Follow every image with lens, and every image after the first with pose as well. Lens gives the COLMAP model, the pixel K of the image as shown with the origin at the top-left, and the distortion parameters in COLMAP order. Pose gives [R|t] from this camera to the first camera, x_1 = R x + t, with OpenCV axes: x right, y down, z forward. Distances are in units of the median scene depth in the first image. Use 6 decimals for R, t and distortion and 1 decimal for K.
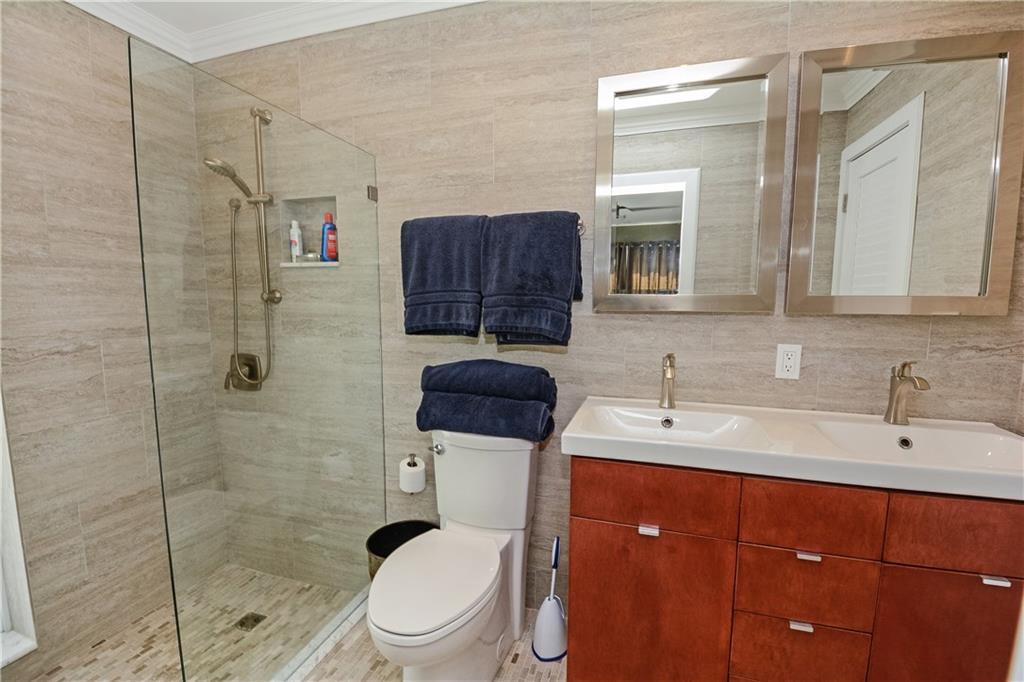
lens RADIAL K [[446.1, 0, 513.3], [0, 446.1, 337.3], [0, 0, 1]] dist [-0.000629, -0.010923]
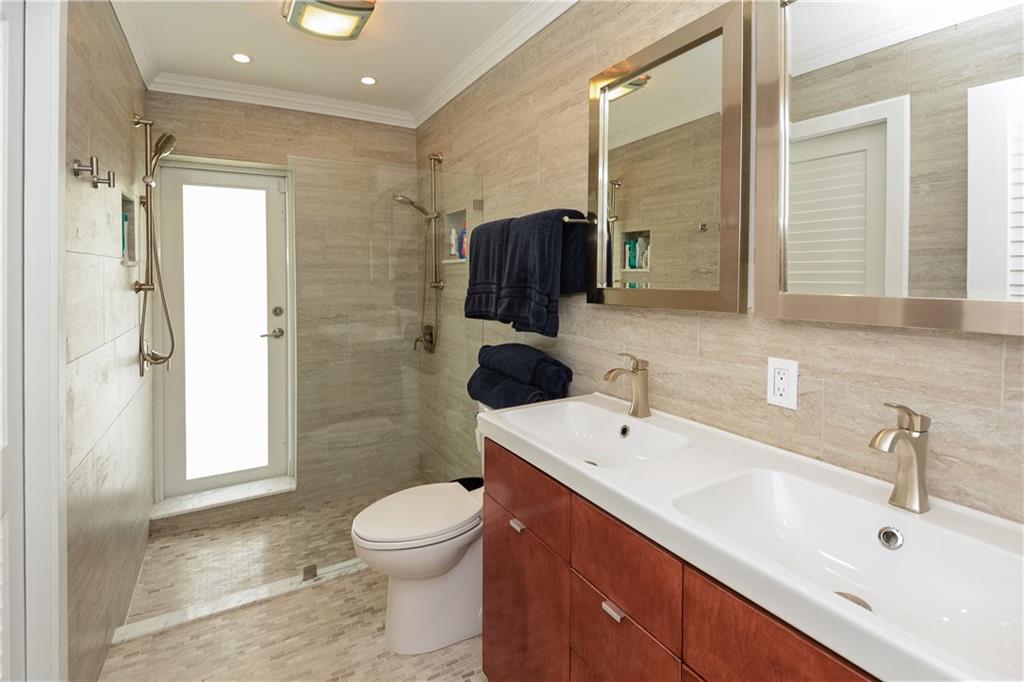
lens RADIAL K [[471.7, 0, 515.7], [0, 471.7, 271.5], [0, 0, 1]] dist [0.000389, -0.000279]
pose [[0.741193, -0.013298, -0.671160, 0.762086], [-0.053531, 0.995449, -0.078840, -0.039336], [0.669154, 0.094364, 0.737108, 0.115004]]
